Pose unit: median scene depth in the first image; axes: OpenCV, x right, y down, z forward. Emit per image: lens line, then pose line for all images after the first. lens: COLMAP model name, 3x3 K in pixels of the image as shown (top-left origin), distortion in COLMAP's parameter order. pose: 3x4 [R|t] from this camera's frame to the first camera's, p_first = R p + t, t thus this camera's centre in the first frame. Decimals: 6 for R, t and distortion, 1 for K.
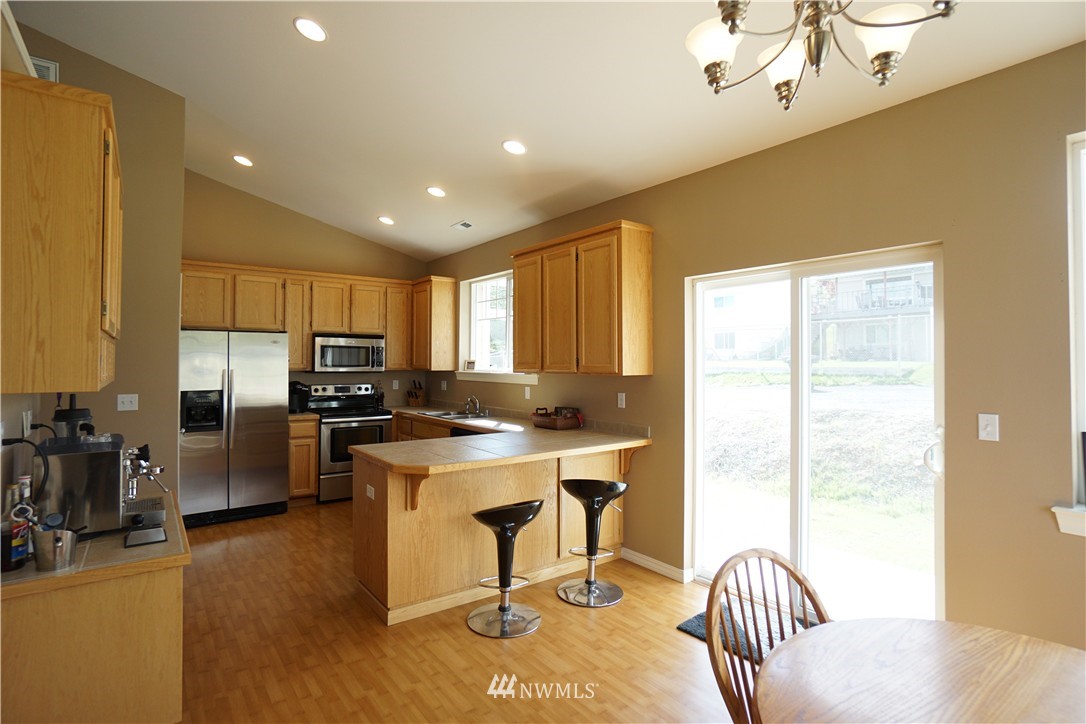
lens RADIAL K [[529.4, 0, 541.0], [0, 529.4, 356.1], [0, 0, 1]] dist [-0.028553, -0.000228]
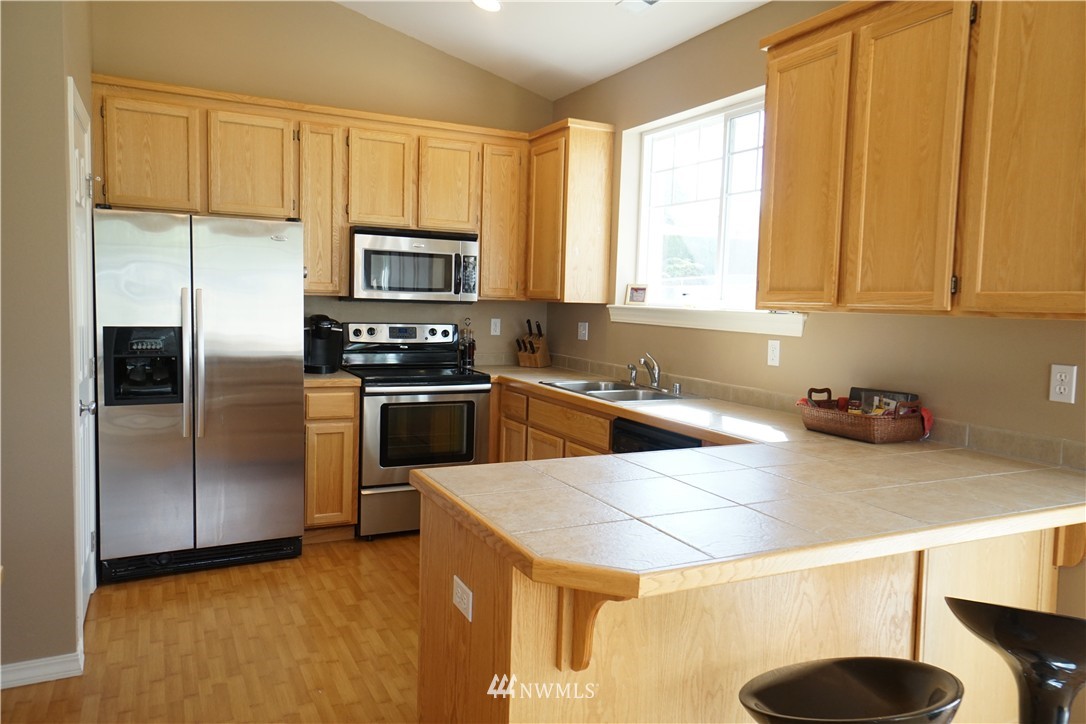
lens RADIAL K [[768.2, 0, 548.4], [0, 768.2, 354.2], [0, 0, 1]] dist [0.028441, 0.007150]
pose [[0.983925, 0.037890, -0.174516, -0.092049], [-0.022928, 0.995947, 0.086968, 0.013350], [0.177104, -0.081569, 0.980806, 0.253622]]
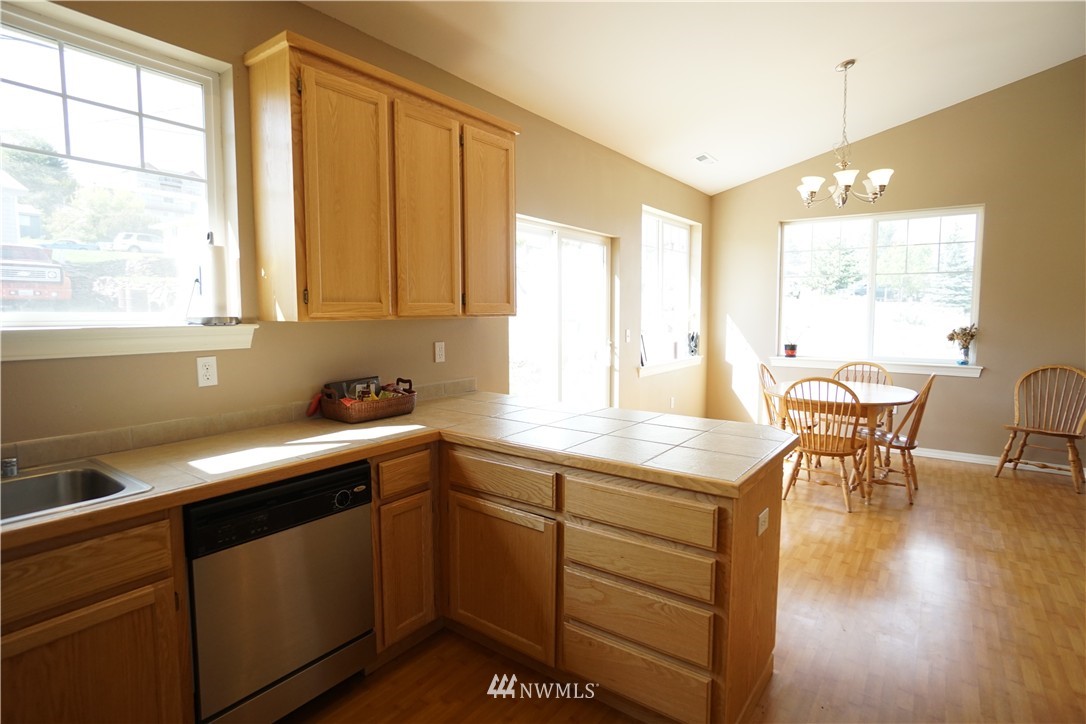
lens RADIAL K [[558.4, 0, 549.7], [0, 558.4, 351.5], [0, 0, 1]] dist [-0.027969, 0.000039]
pose [[-0.290032, -0.077215, 0.953897, -0.455350], [-0.014880, 0.996983, 0.076179, 0.015193], [-0.956901, 0.007900, -0.290306, 0.771485]]
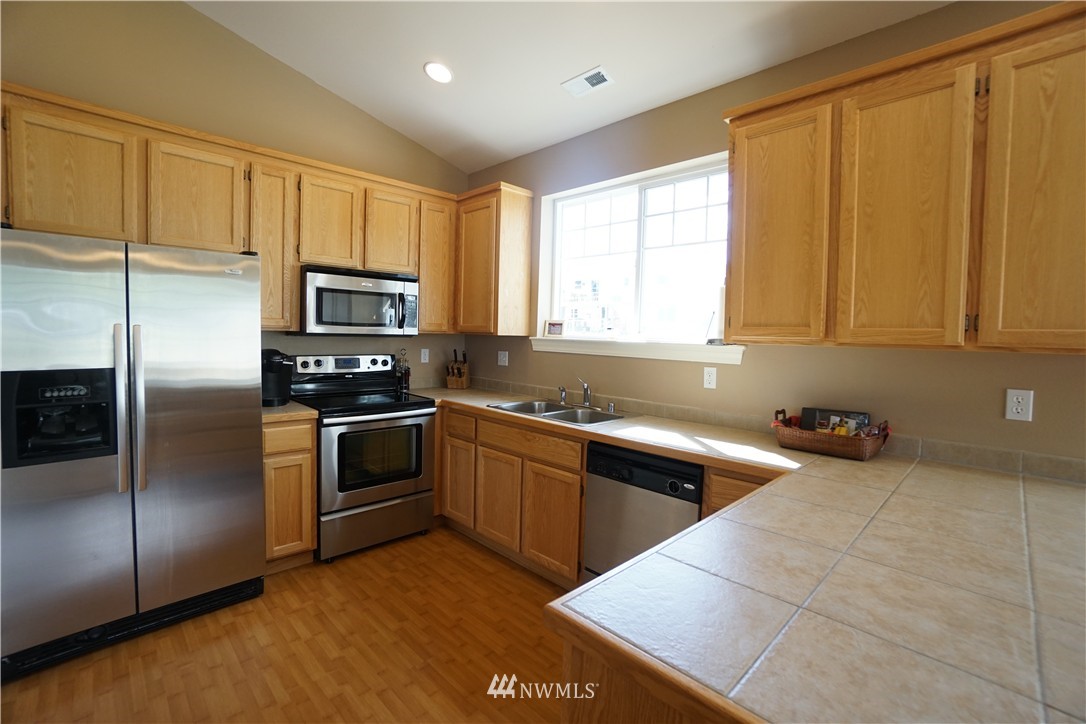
lens RADIAL K [[474.8, 0, 545.4], [0, 474.8, 354.4], [0, 0, 1]] dist [-0.057042, 0.020910]
pose [[0.990489, 0.015882, 0.136670, -0.241452], [-0.024187, 0.997946, 0.059324, 0.016133], [-0.135447, -0.062065, 0.988839, 0.461853]]
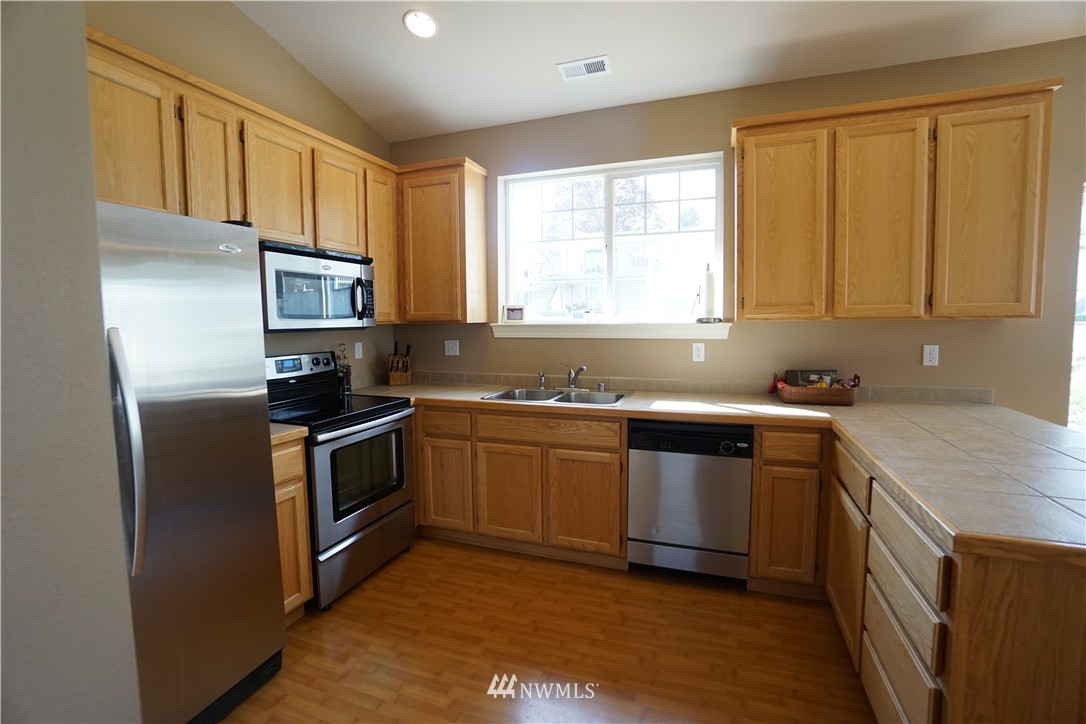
lens RADIAL K [[476.2, 0, 543.7], [0, 476.2, 351.4], [0, 0, 1]] dist [-0.056520, 0.021215]
pose [[0.839934, -0.050879, 0.540299, -0.446908], [0.006308, 0.996444, 0.084026, 0.015949], [-0.542653, -0.067168, 0.837267, 0.543795]]
